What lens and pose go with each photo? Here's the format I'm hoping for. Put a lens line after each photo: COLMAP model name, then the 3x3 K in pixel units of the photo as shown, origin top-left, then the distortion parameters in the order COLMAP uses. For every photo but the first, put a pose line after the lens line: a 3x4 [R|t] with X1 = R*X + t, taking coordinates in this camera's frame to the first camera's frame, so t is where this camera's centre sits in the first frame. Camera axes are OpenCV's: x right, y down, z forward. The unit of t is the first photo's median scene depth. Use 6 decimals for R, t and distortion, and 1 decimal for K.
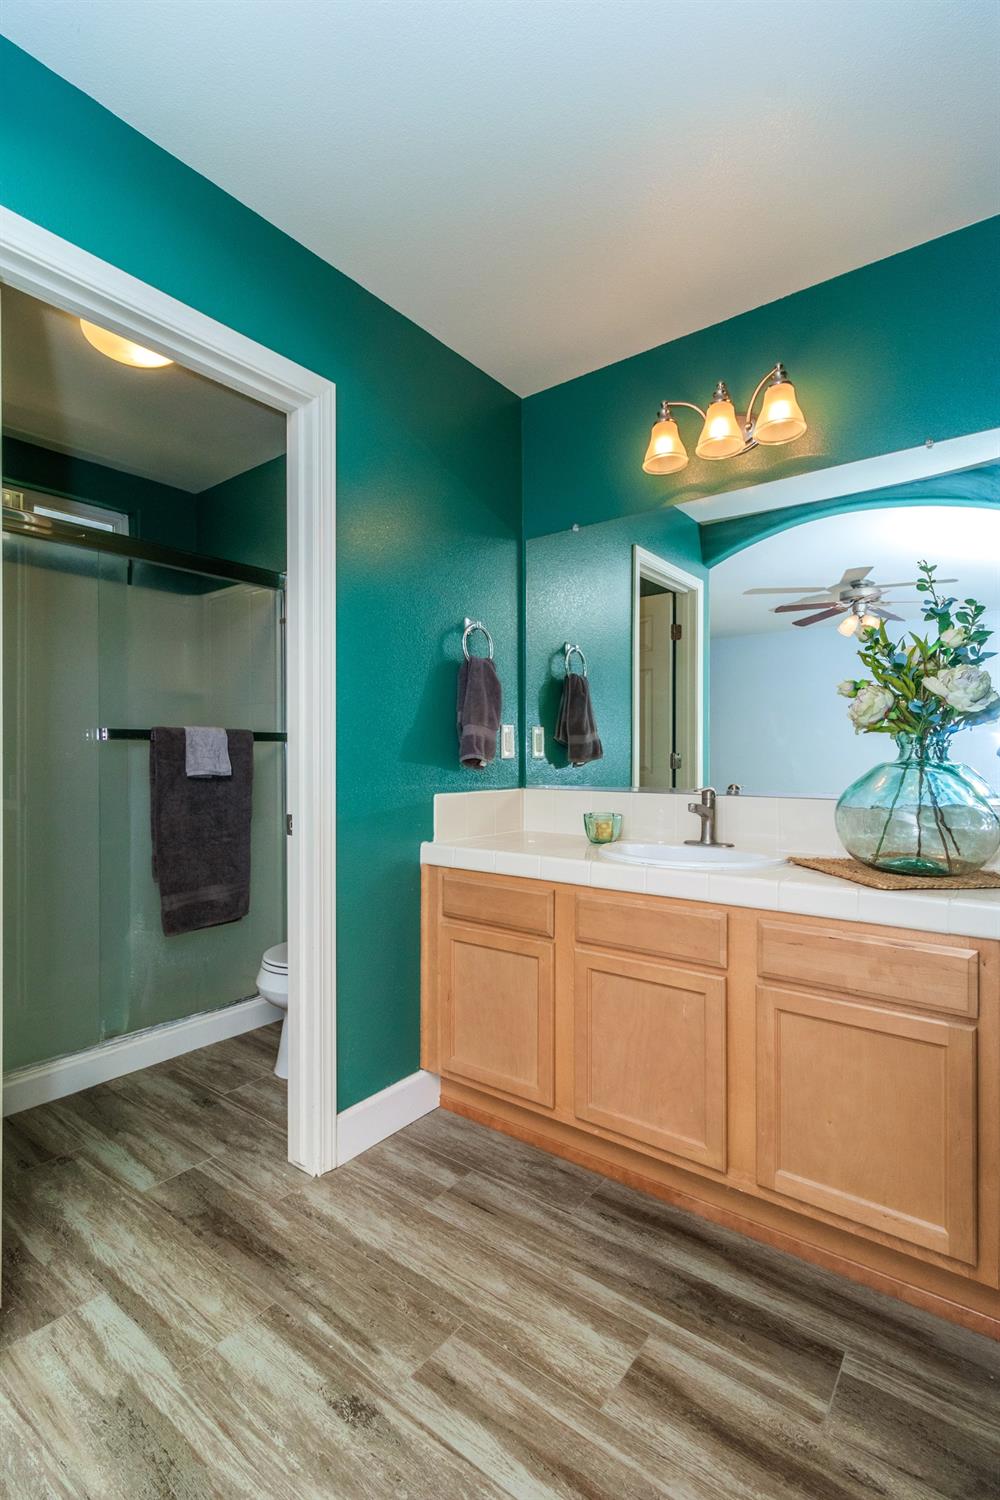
lens RADIAL K [[693.1, 0, 496.2], [0, 693.1, 755.7], [0, 0, 1]] dist [0.001753, -0.000349]
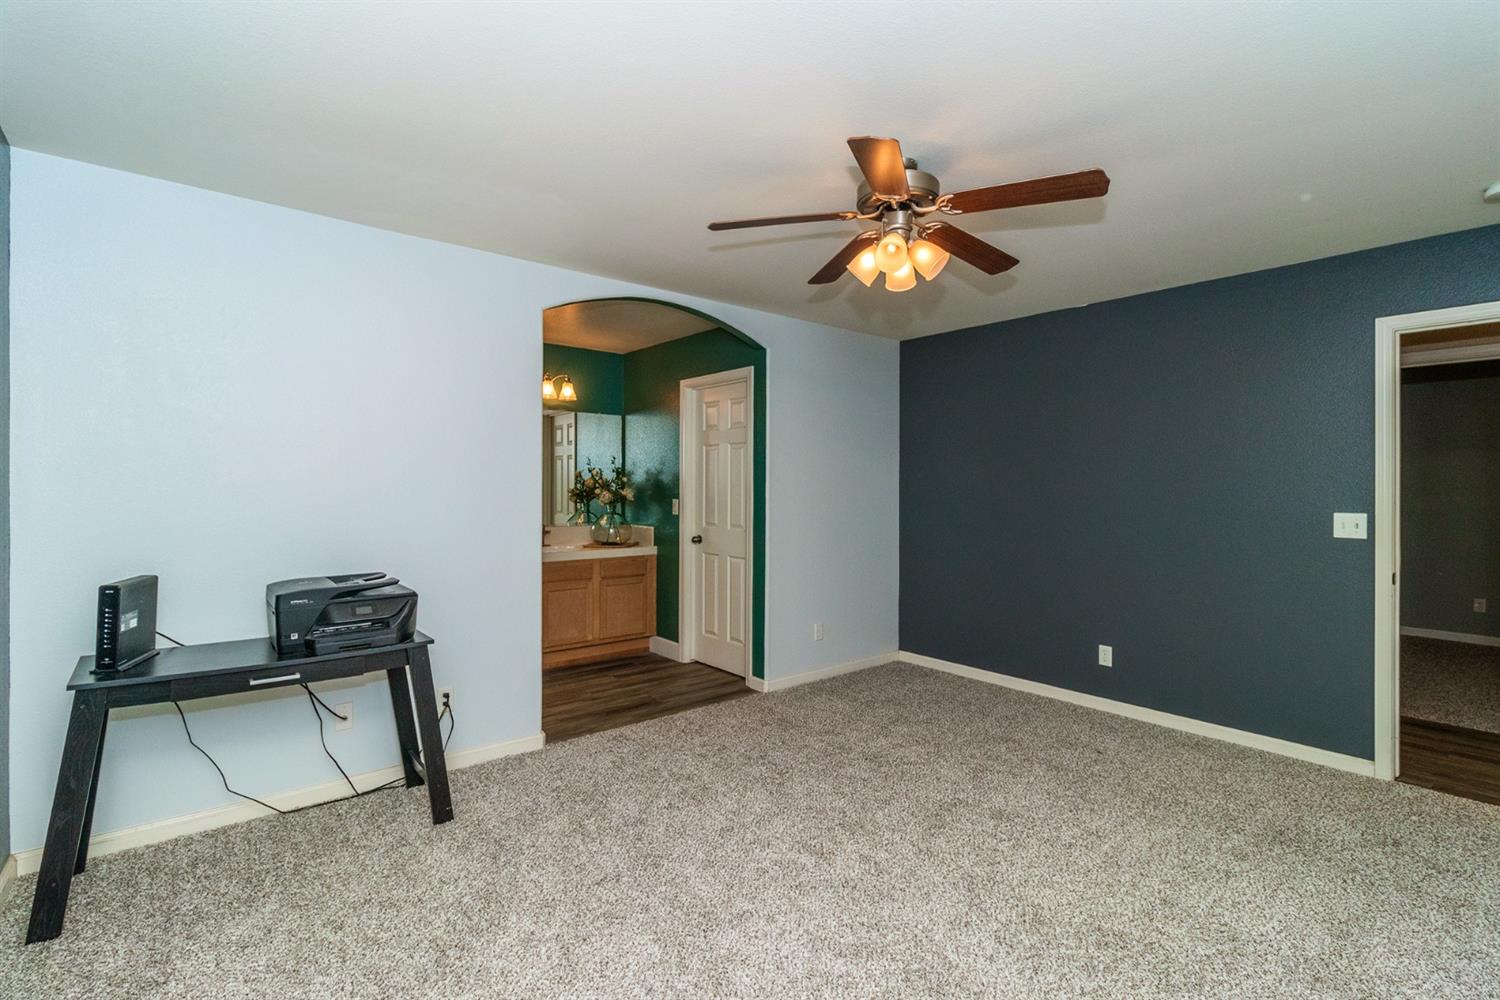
lens RADIAL K [[693.1, 0, 748.7], [0, 693.1, 494.2], [0, 0, 1]] dist [0.001753, -0.000349]
pose [[0.191914, -0.003467, 0.981406, -1.926577], [-0.010152, 0.999933, 0.005518, -0.079427], [-0.981359, -0.011022, 0.191866, -0.247958]]
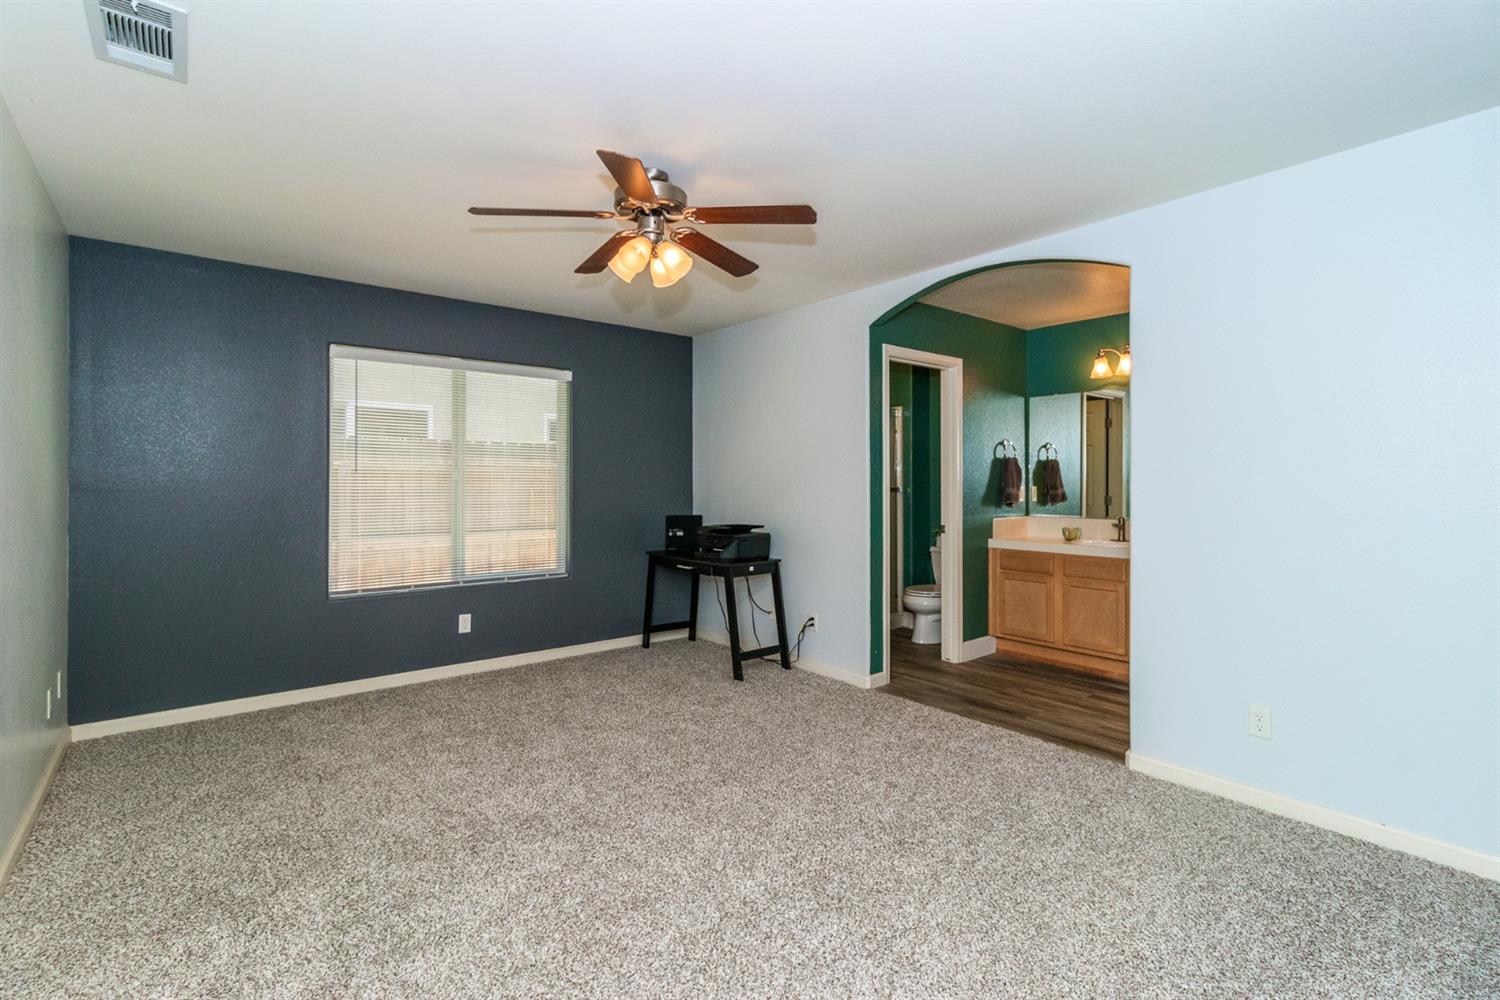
lens RADIAL K [[693.1, 0, 755.3], [0, 693.1, 485.5], [0, 0, 1]] dist [0.001753, -0.000349]
pose [[0.975463, -0.001240, -0.220161, -0.355437], [0.002217, 0.999989, 0.004187, -0.065404], [0.220154, -0.004572, 0.975455, -1.438784]]
